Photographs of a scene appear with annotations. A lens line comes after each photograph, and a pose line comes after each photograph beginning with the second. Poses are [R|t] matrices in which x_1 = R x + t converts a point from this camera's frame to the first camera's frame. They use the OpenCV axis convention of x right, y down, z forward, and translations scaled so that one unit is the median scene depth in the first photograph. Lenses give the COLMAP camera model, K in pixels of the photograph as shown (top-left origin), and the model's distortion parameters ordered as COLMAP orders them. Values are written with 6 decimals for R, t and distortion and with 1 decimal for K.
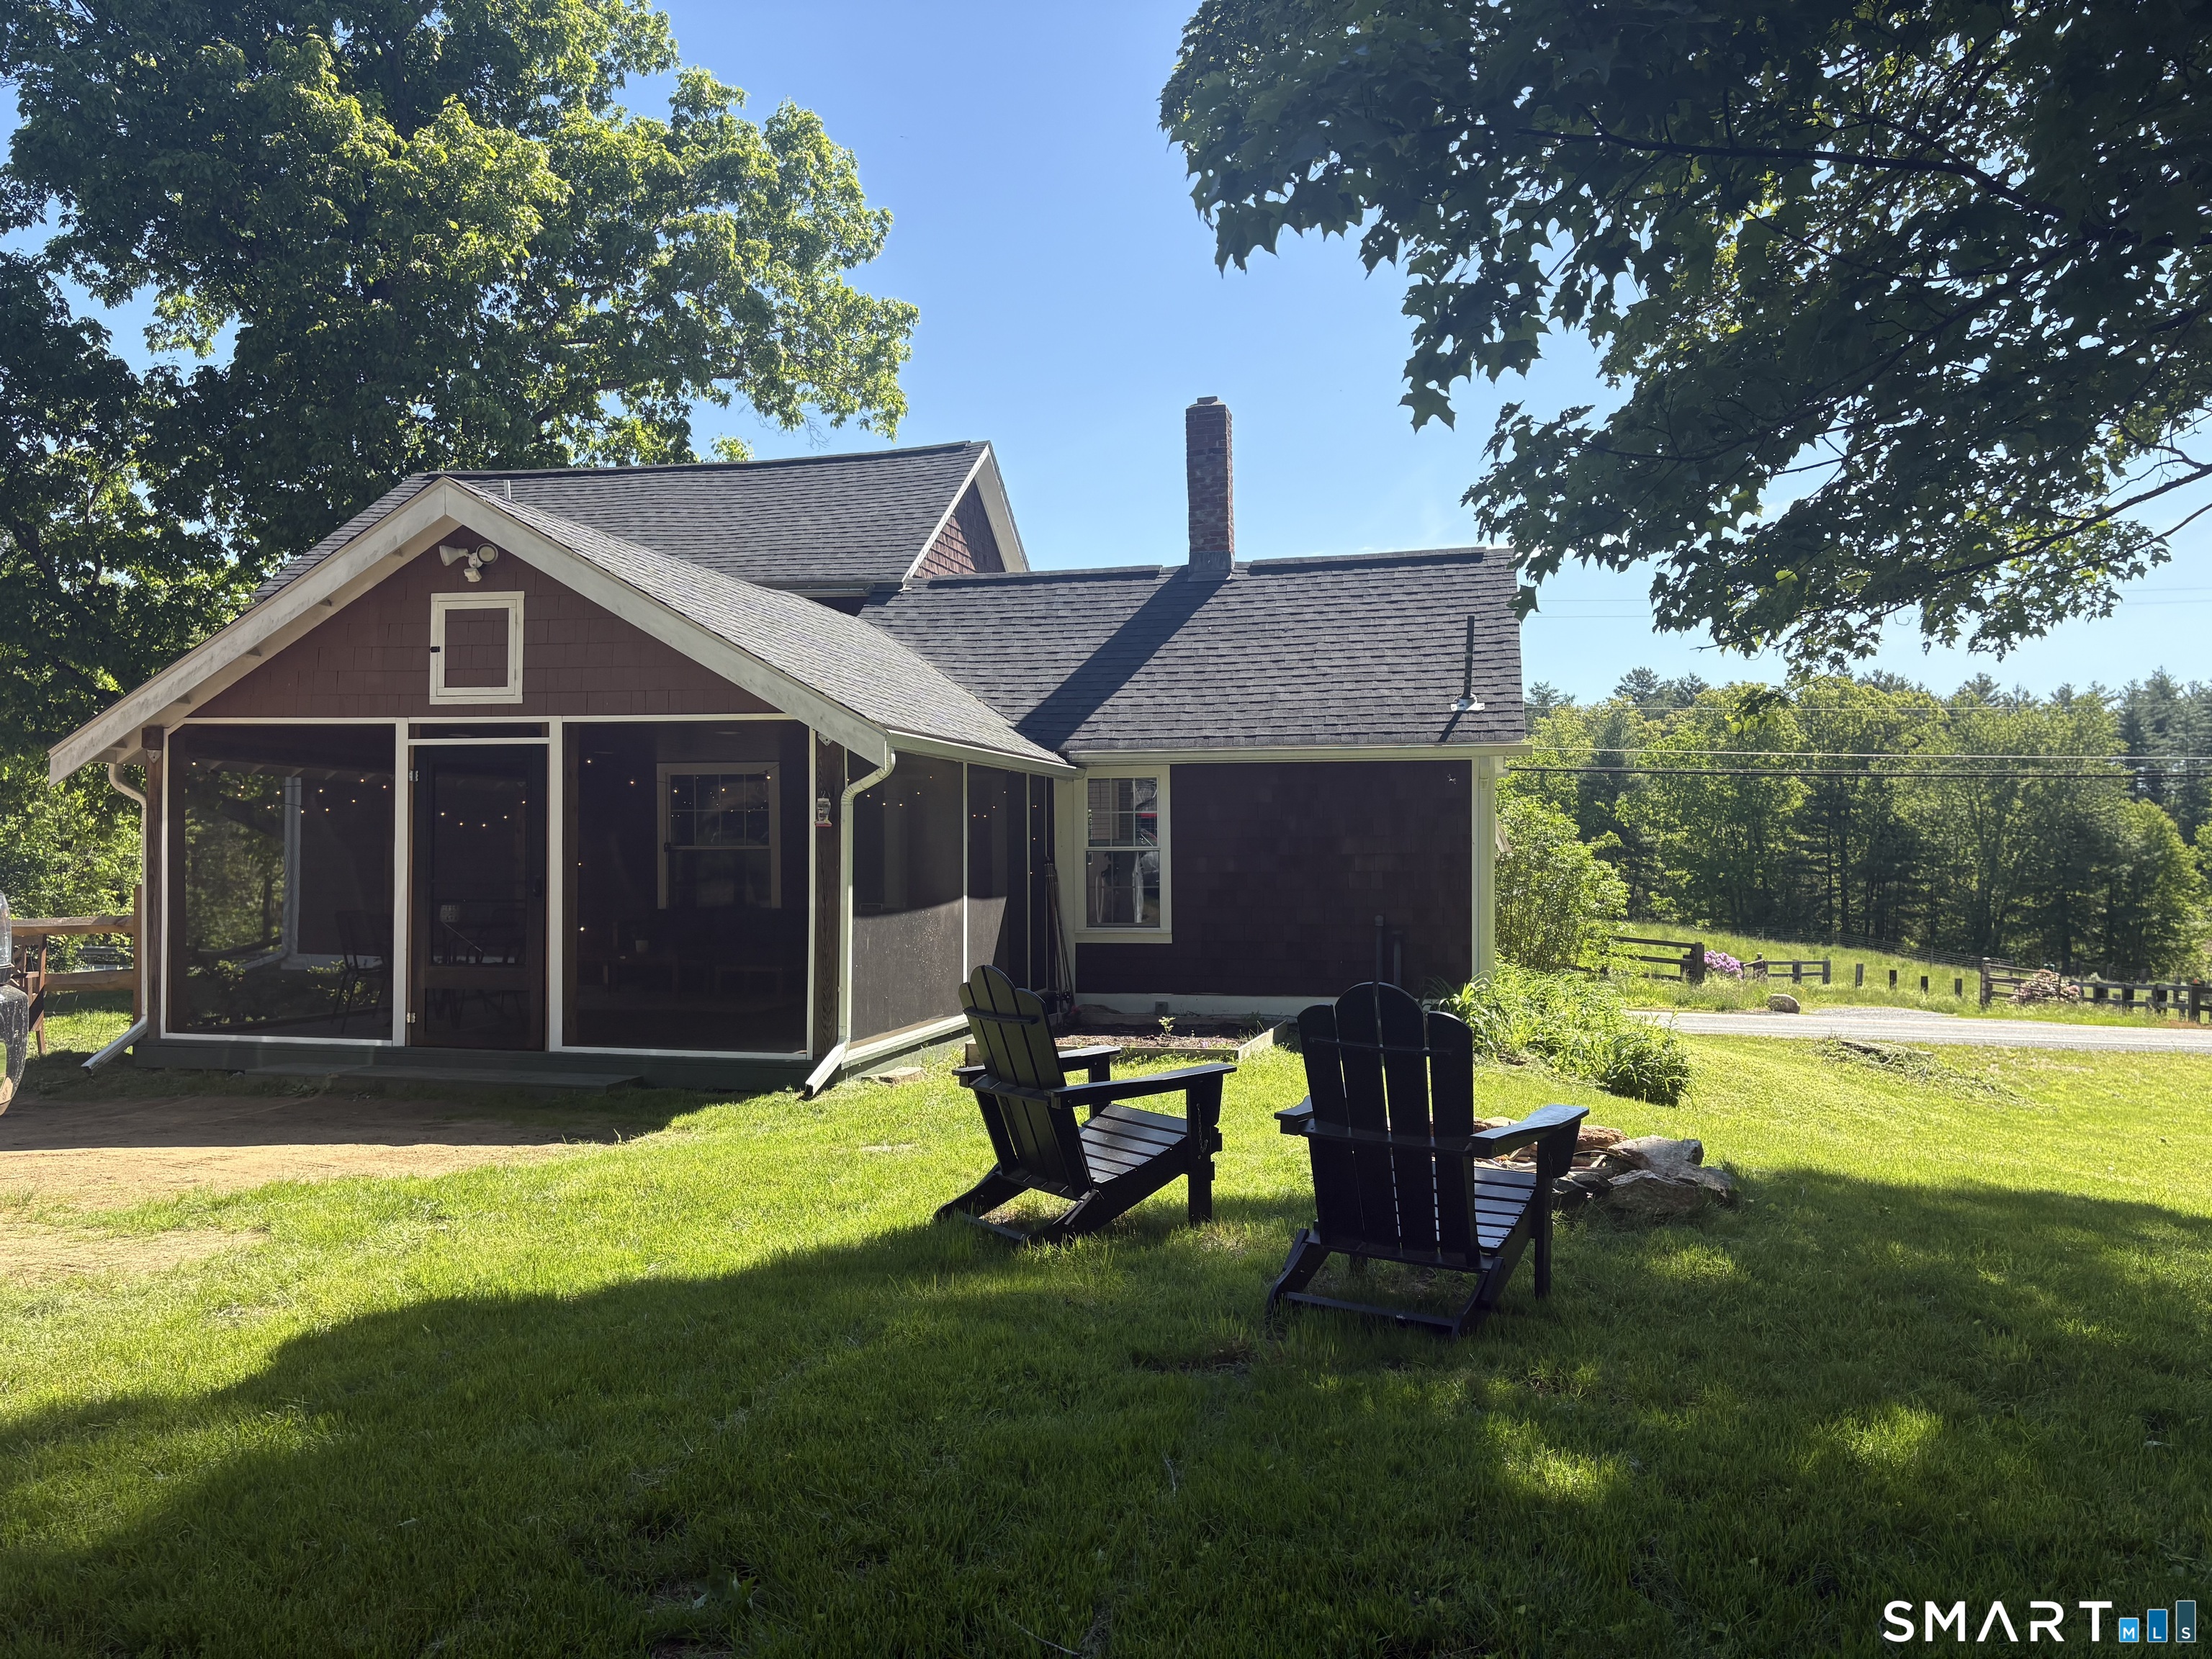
lens RADIAL K [[1697.3, 0, 1106.0], [0, 1697.3, 829.5], [0, 0, 1]] dist [0.004905, 0.000168]
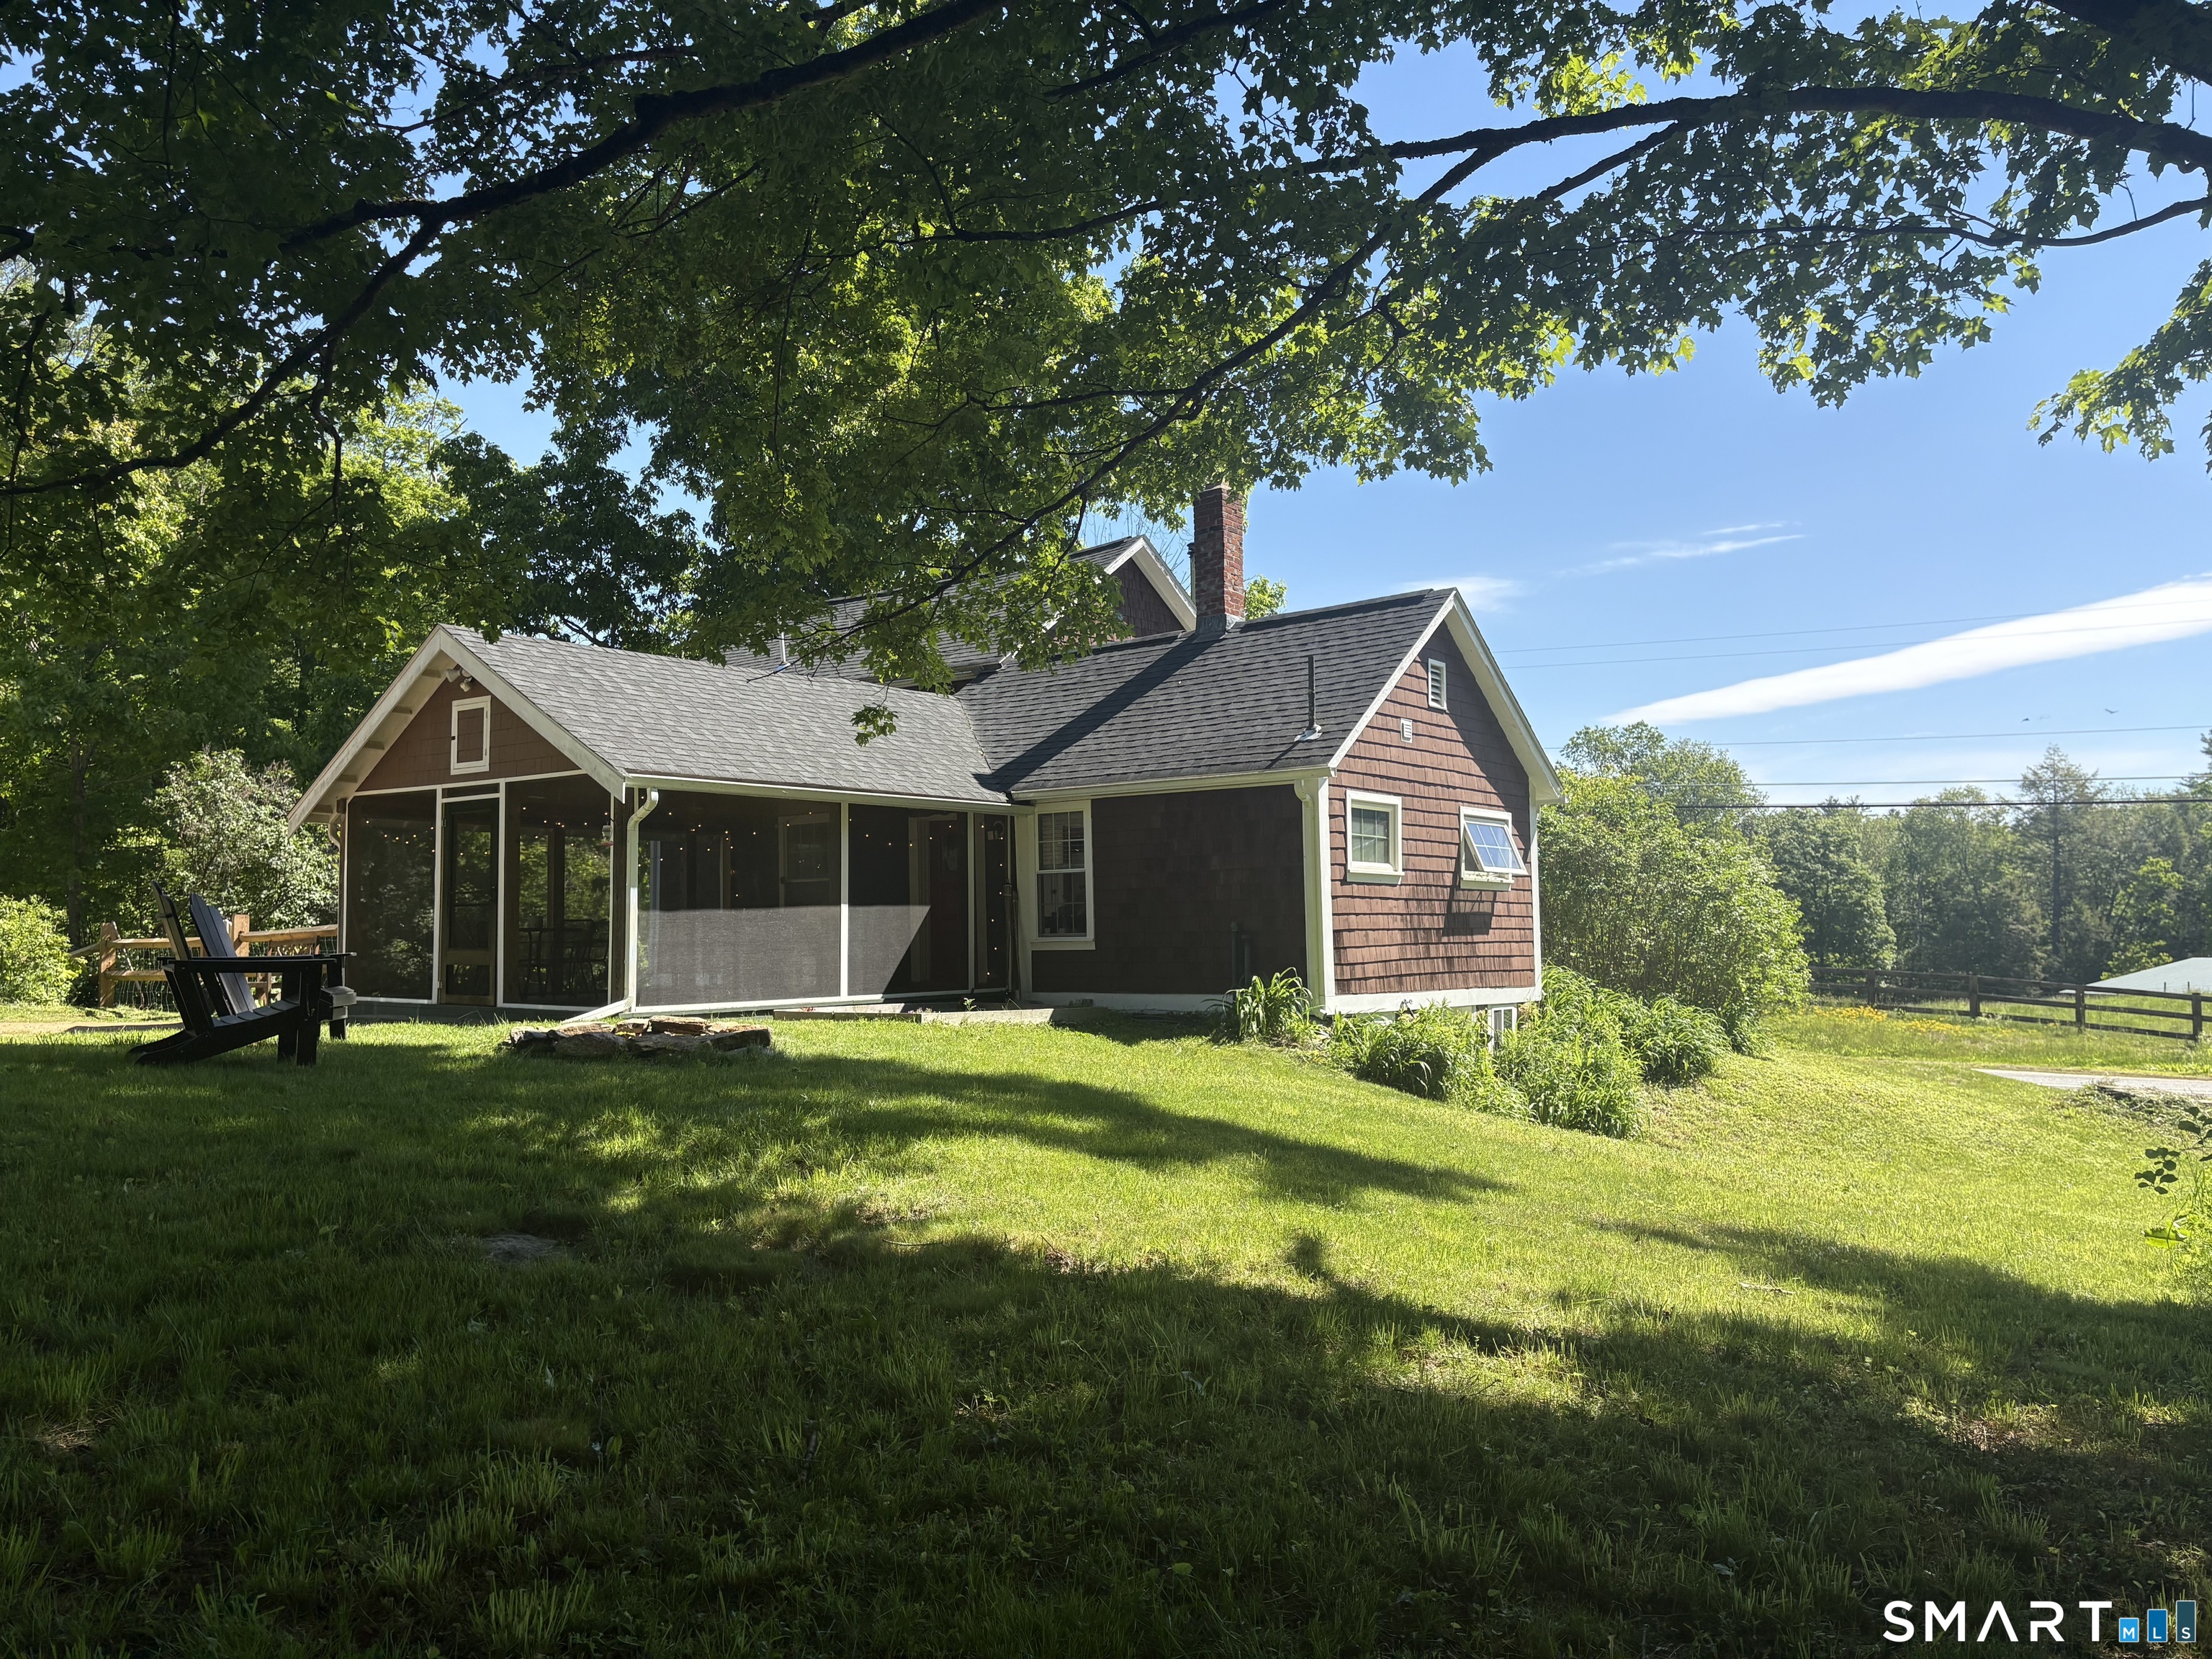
lens RADIAL K [[1697.3, 0, 1106.0], [0, 1697.3, 829.5], [0, 0, 1]] dist [0.004905, 0.000168]
pose [[0.895426, -0.036128, -0.443741, 0.779177], [0.014927, 0.998578, -0.051180, 0.059439], [0.444959, 0.039204, 0.894692, -0.080487]]
